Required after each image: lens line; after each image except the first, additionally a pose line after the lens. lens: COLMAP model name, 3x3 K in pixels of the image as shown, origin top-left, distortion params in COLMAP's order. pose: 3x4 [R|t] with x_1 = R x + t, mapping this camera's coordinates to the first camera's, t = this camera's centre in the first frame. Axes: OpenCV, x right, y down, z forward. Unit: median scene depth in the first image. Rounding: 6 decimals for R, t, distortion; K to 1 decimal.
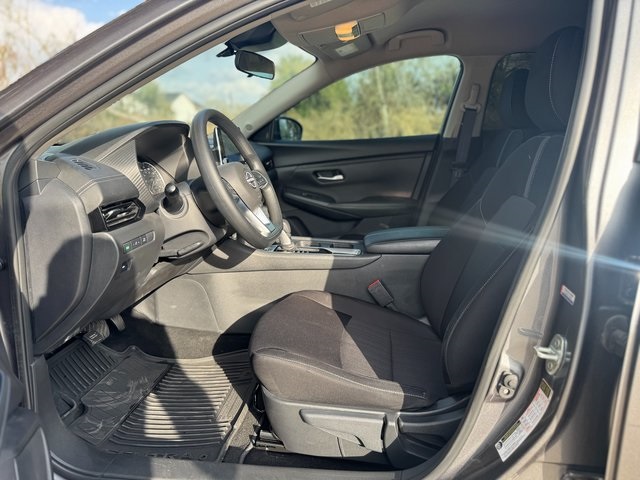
lens RADIAL K [[446.2, 0, 320.0], [0, 446.2, 240.0], [0, 0, 1]] dist [0.096283, -0.157636]
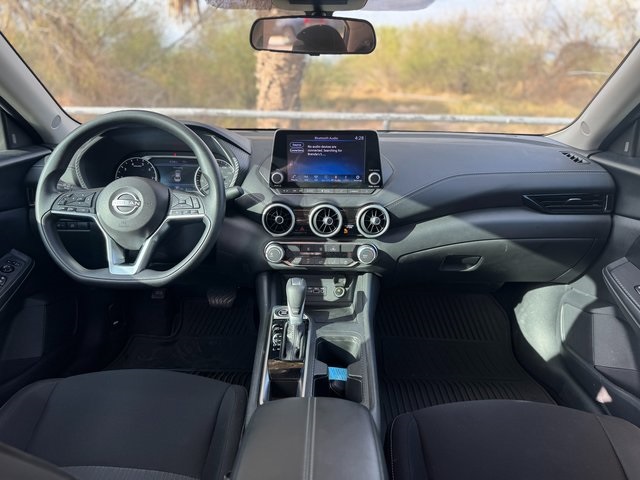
lens RADIAL K [[446.2, 0, 320.0], [0, 446.2, 240.0], [0, 0, 1]] dist [0.096283, -0.157636]
pose [[0.101368, 0.333654, -0.937230, 0.496200], [-0.247781, 0.920862, 0.301028, -0.306431], [0.963498, 0.201714, 0.176019, 0.927253]]
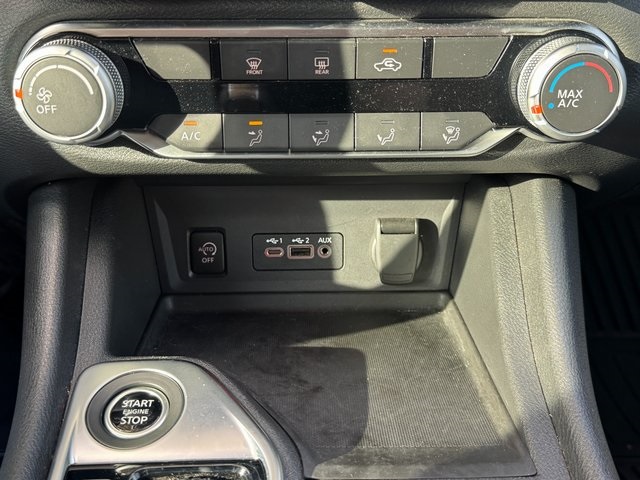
lens RADIAL K [[688.6, 0, 320.0], [0, 688.6, 240.0], [0, 0, 1]] dist [0.173369, -0.447093]
pose [[0.136500, 0.537630, -0.832058, 0.027269], [-0.239707, 0.832886, 0.498840, -0.136418], [0.961201, 0.131359, 0.242563, 1.014213]]
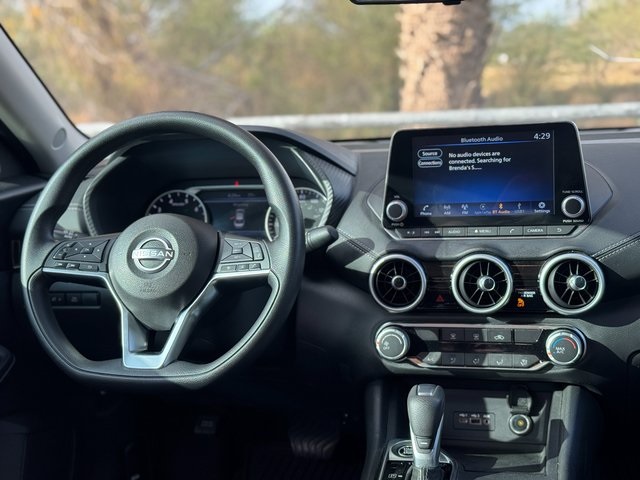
lens RADIAL K [[884.8, 0, 320.0], [0, 884.8, 240.0], [0, 0, 1]] dist [0.148501, -0.079514]
pose [[-0.134808, 0.192152, -0.972062, 0.594779], [-0.179808, 0.959986, 0.214701, -0.303034], [0.974421, 0.203728, -0.094863, 0.980794]]
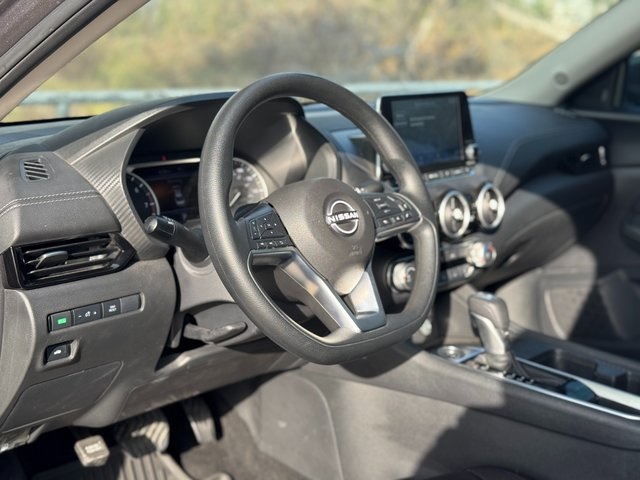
lens RADIAL K [[884.8, 0, 320.0], [0, 884.8, 240.0], [0, 0, 1]] dist [0.148501, -0.079514]
pose [[0.802602, 0.133421, -0.581402, 0.297164], [-0.150185, 0.988465, 0.019510, -0.095707], [0.577299, 0.071659, 0.813382, 0.160539]]
